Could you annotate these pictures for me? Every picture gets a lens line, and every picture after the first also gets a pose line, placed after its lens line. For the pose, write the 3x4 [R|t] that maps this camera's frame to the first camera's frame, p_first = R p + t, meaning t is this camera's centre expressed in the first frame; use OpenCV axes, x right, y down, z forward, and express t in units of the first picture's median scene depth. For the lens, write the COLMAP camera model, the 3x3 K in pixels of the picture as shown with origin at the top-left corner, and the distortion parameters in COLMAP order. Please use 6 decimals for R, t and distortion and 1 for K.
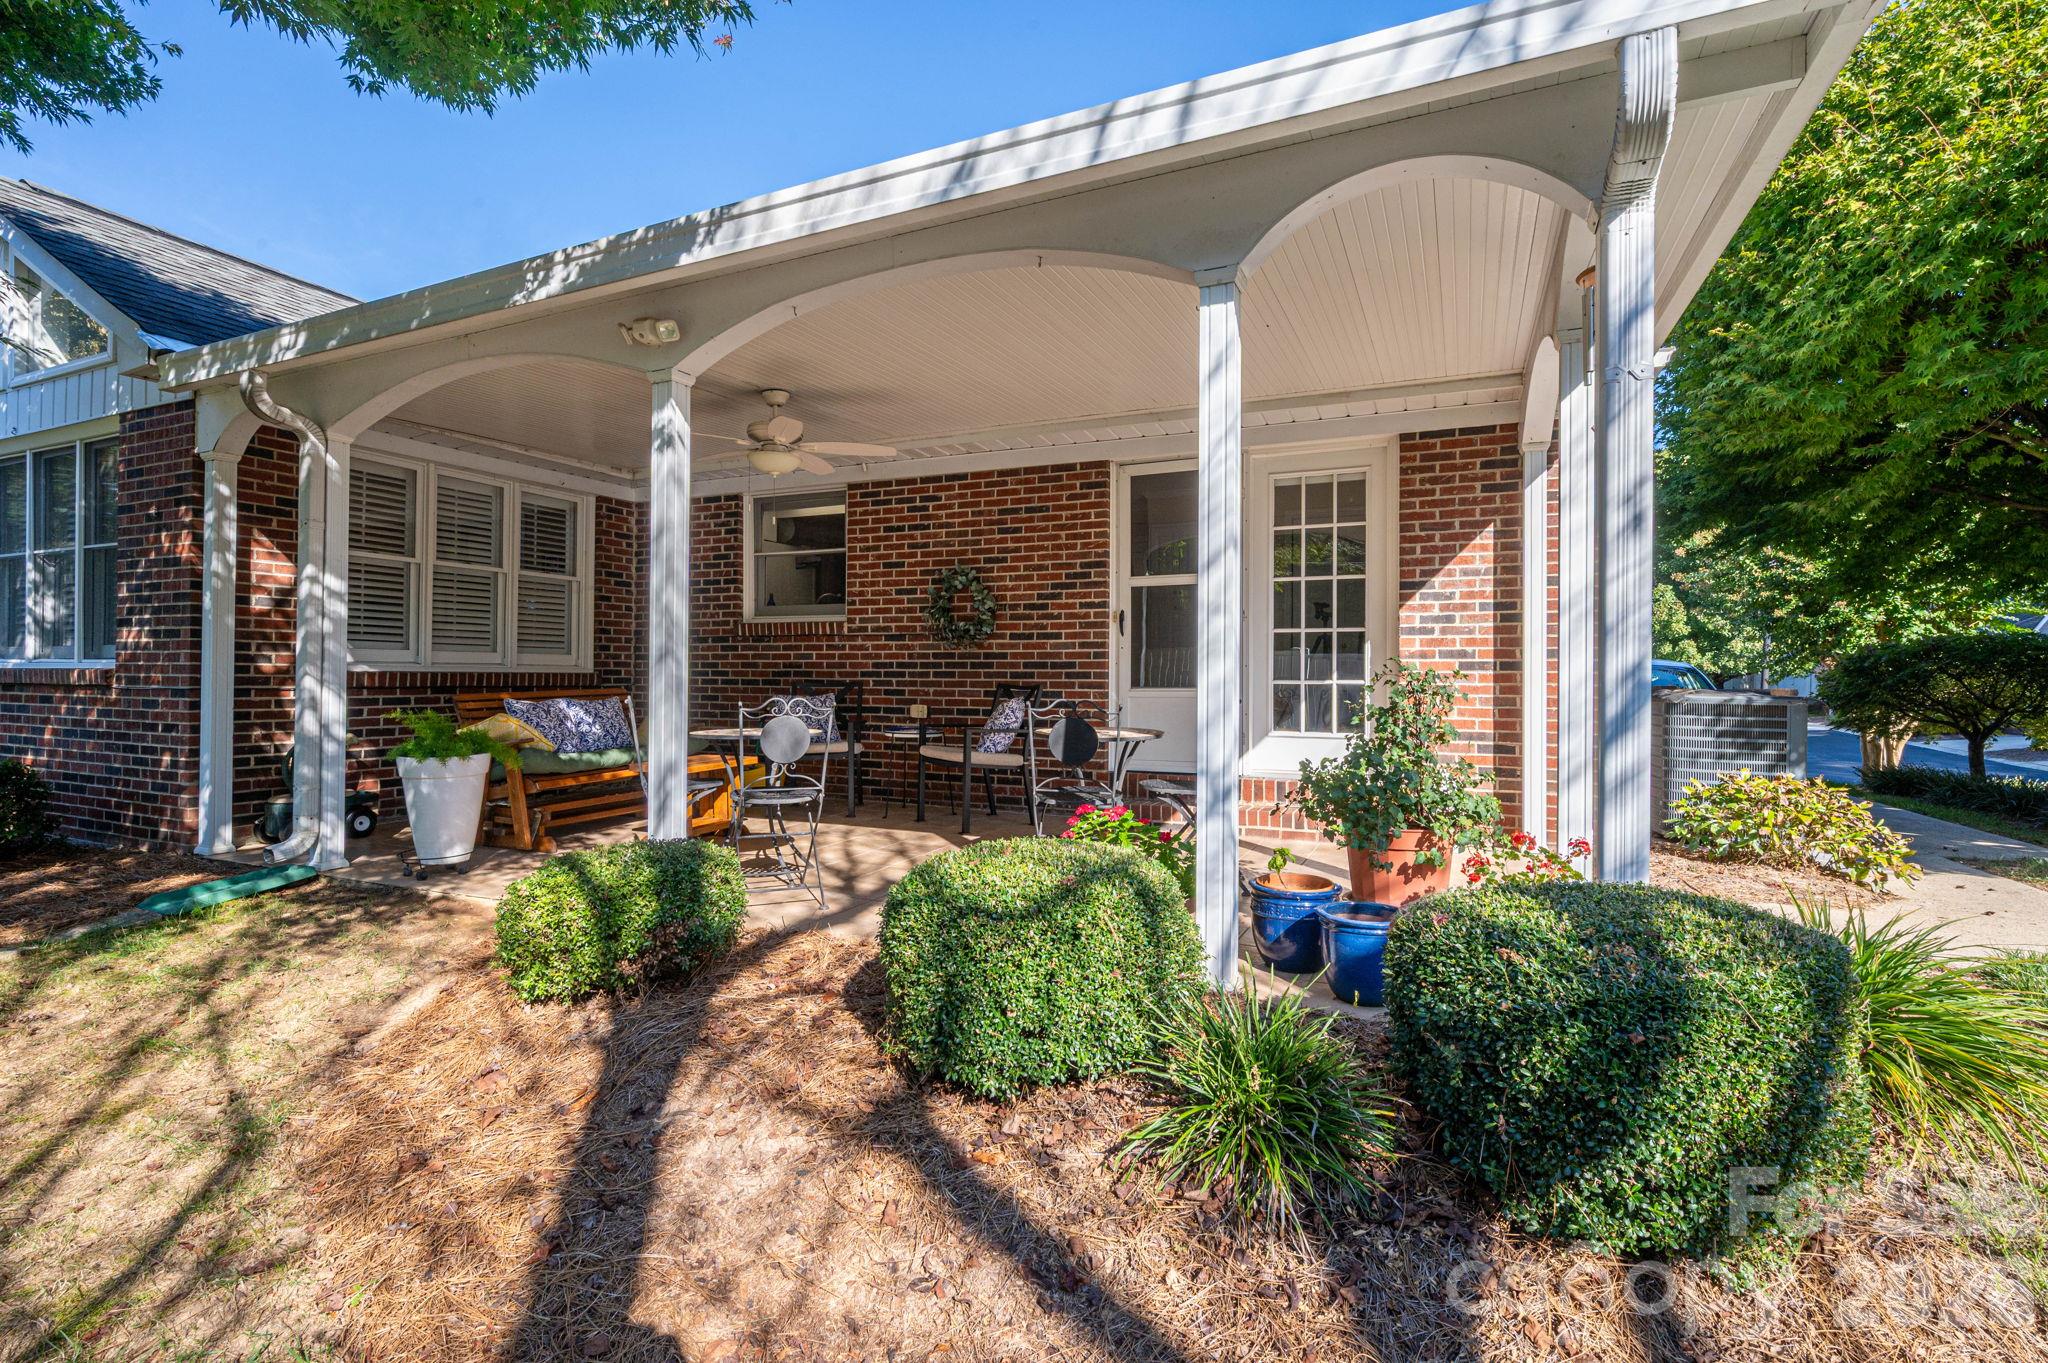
lens RADIAL K [[857.9, 0, 1141.9], [0, 857.9, 673.3], [0, 0, 1]] dist [-0.001187, 0.000039]
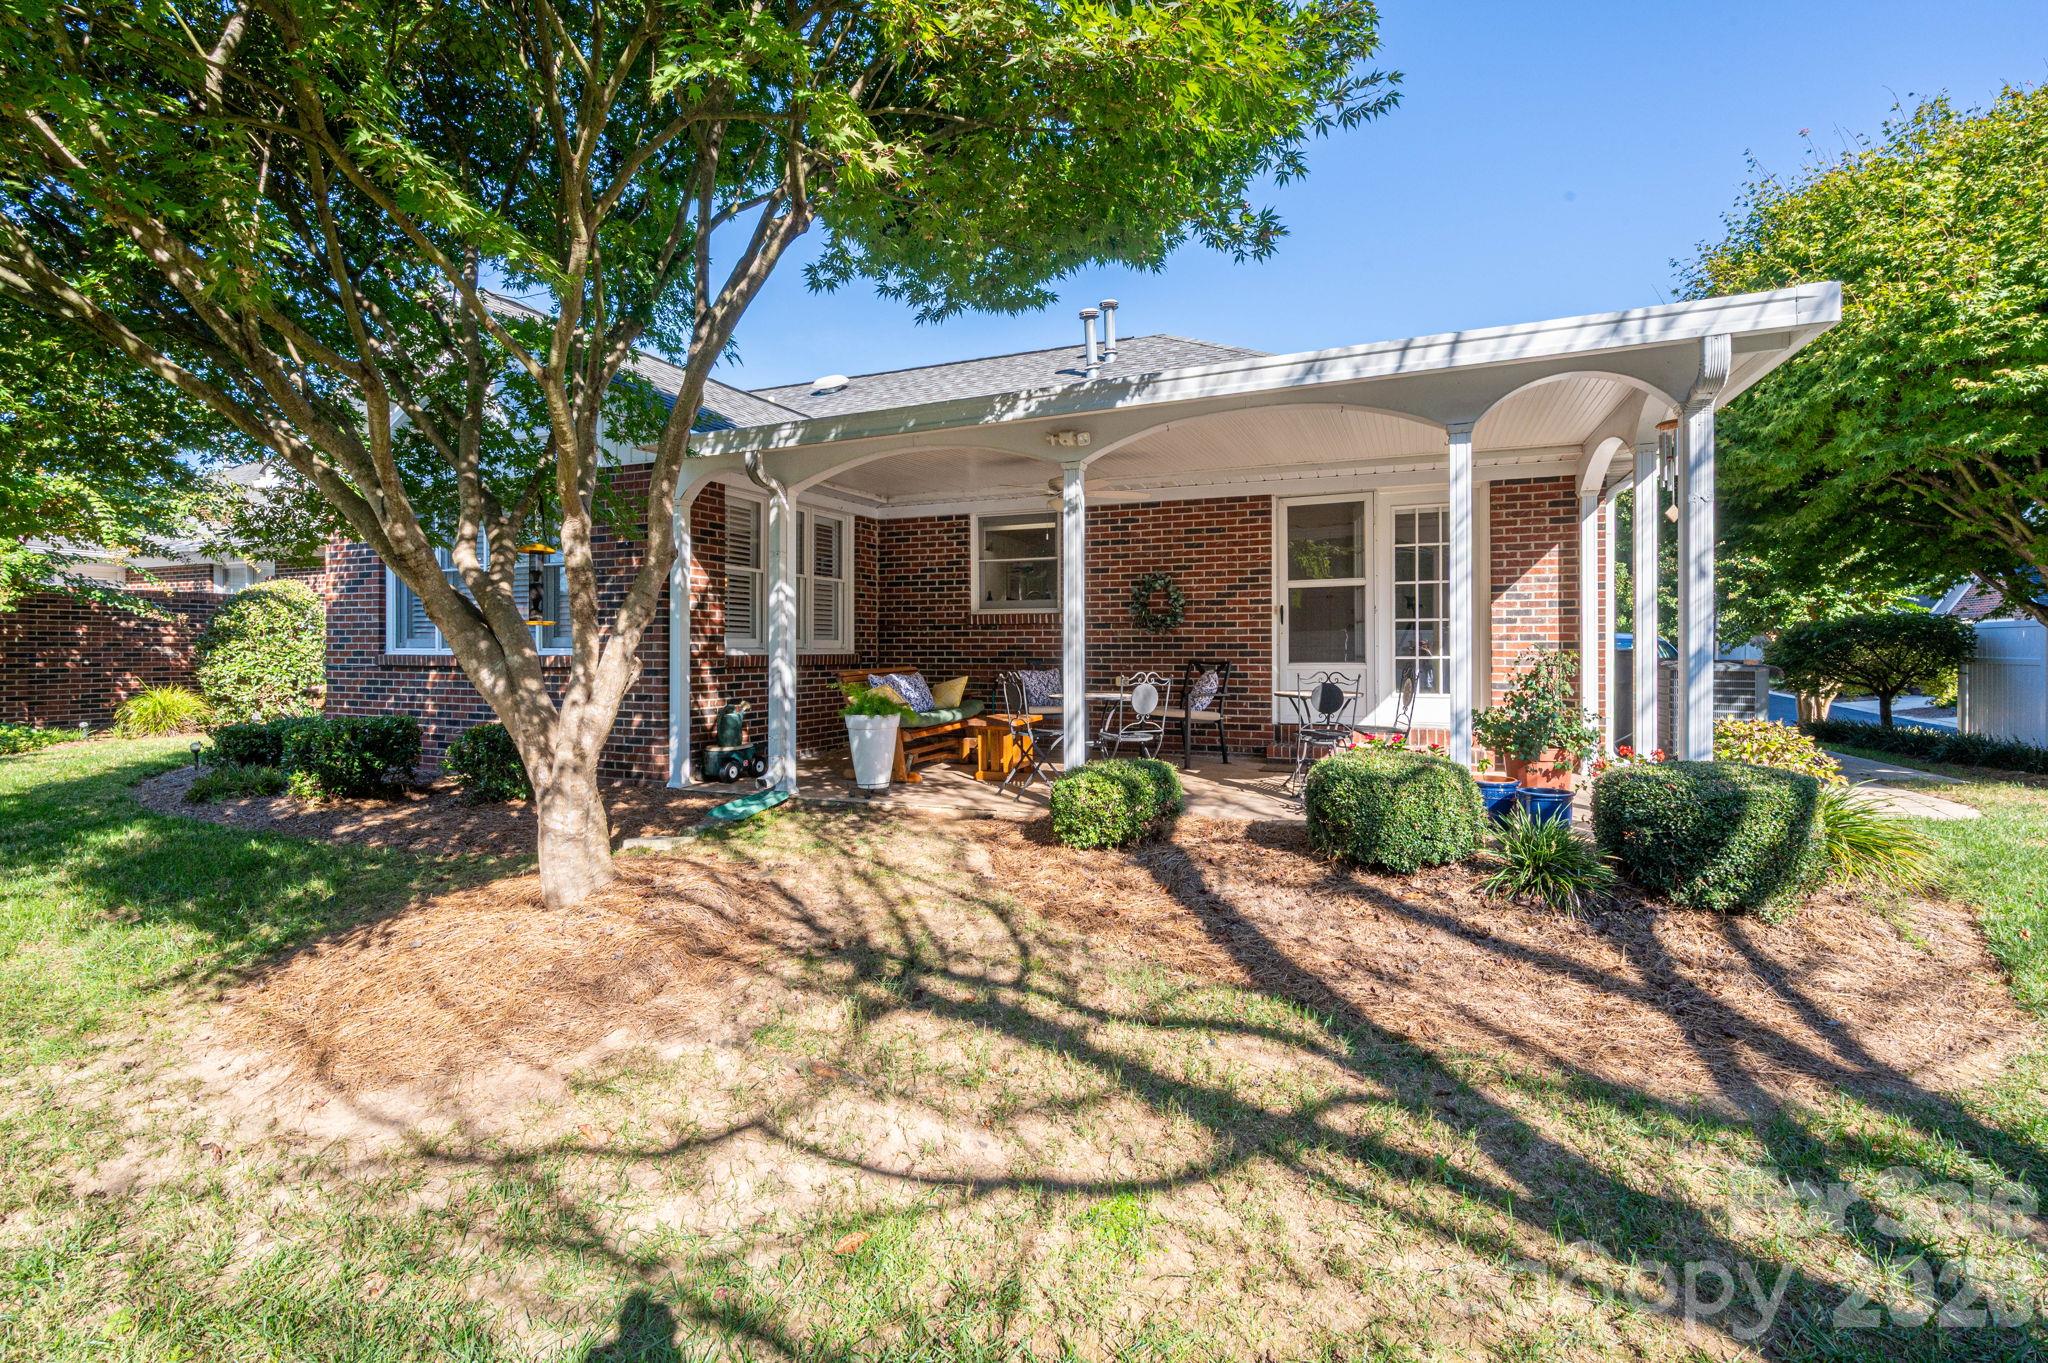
lens RADIAL K [[842.7, 0, 1154.6], [0, 842.7, 649.7], [0, 0, 1]] dist [-0.000861, -0.000093]
pose [[0.998549, -0.007403, 0.053335, -0.334884], [0.007099, 0.999958, 0.005872, -0.014430], [-0.053376, -0.005485, 0.998559, -0.361937]]
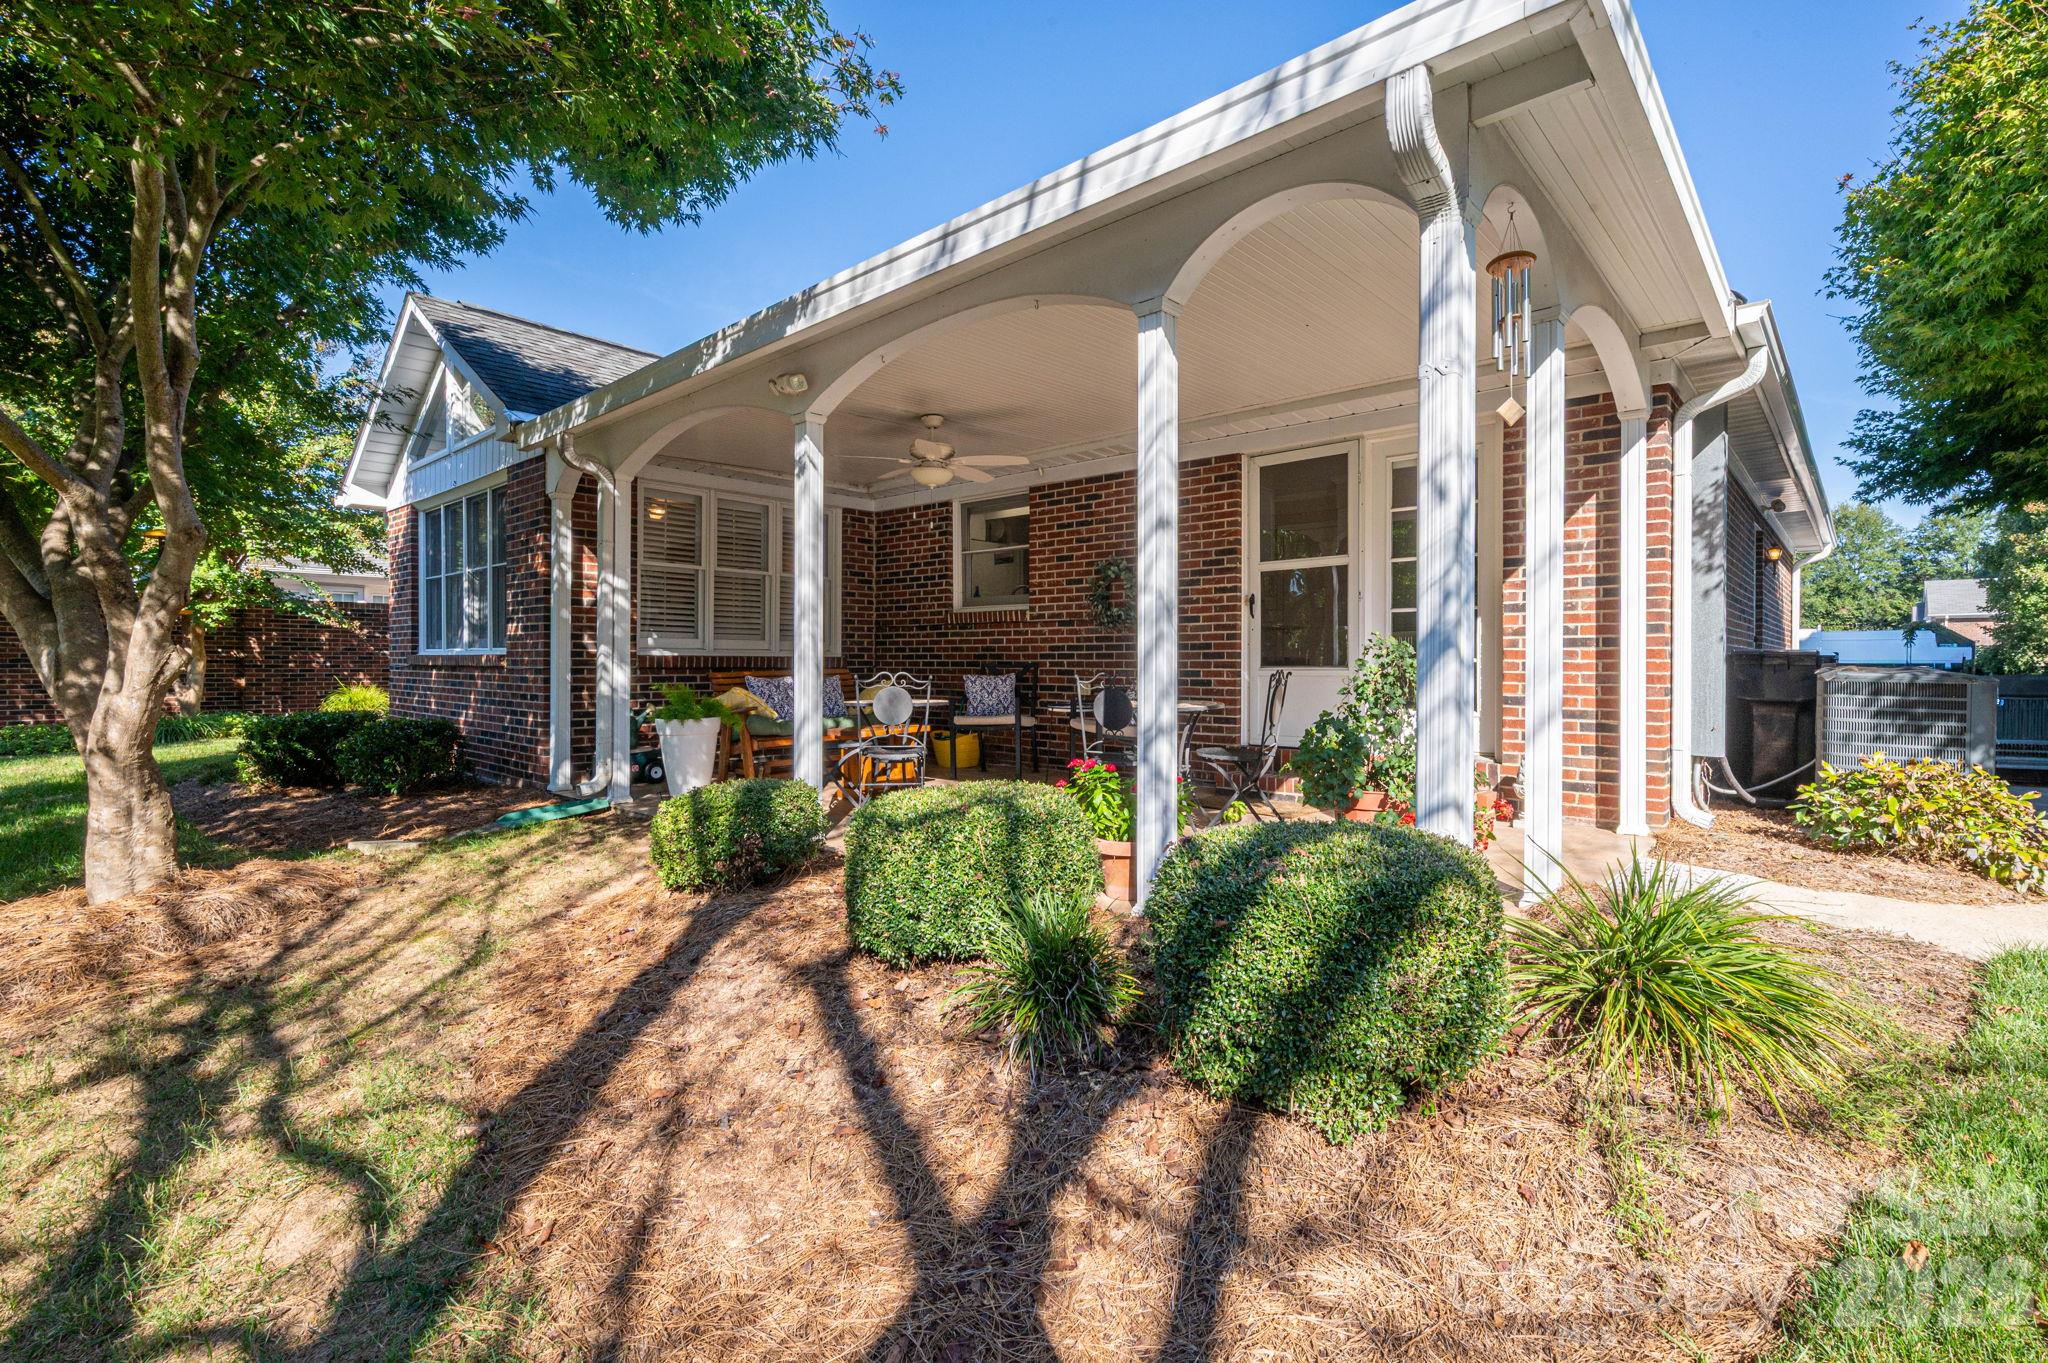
lens RADIAL K [[891.9, 0, 1246.4], [0, 891.9, 665.8], [0, 0, 1]] dist [-0.000278, -0.000368]
pose [[0.968930, -0.003689, -0.247306, 0.274441], [0.004865, 0.999980, 0.004144, 0.012073], [0.247286, -0.005219, 0.968929, -0.079887]]
